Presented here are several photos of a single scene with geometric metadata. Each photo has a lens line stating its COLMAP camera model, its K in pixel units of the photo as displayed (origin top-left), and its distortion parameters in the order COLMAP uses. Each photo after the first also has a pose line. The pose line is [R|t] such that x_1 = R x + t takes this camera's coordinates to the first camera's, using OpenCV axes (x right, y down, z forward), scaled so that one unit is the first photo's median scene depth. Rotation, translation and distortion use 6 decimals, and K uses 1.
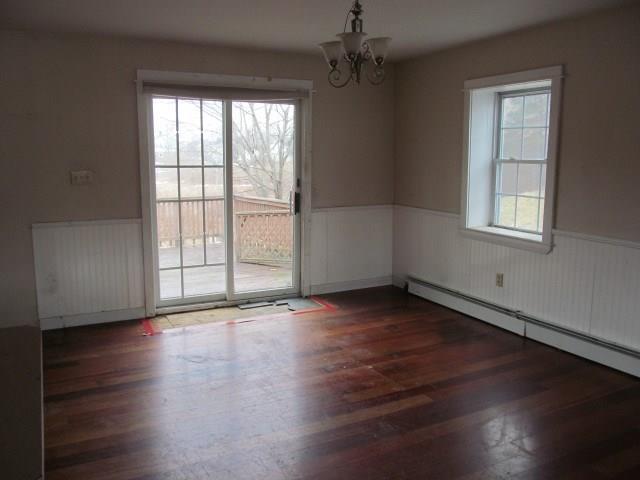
lens RADIAL K [[535.2, 0, 320.0], [0, 535.2, 240.0], [0, 0, 1]] dist [-0.118522, 0.001087]
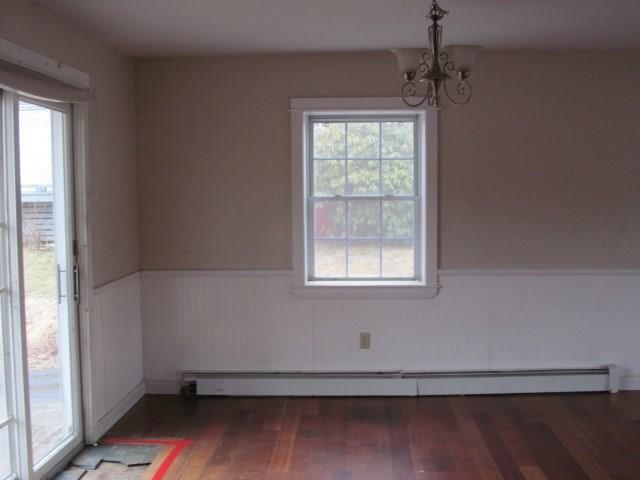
lens RADIAL K [[769.4, 0, 320.0], [0, 769.4, 240.0], [0, 0, 1]] dist [-0.135755, -0.005352]
pose [[0.476273, -0.068710, 0.876609, -0.742621], [0.149566, 0.988745, -0.003762, -0.087483], [-0.866483, 0.132903, 0.481189, 0.458231]]
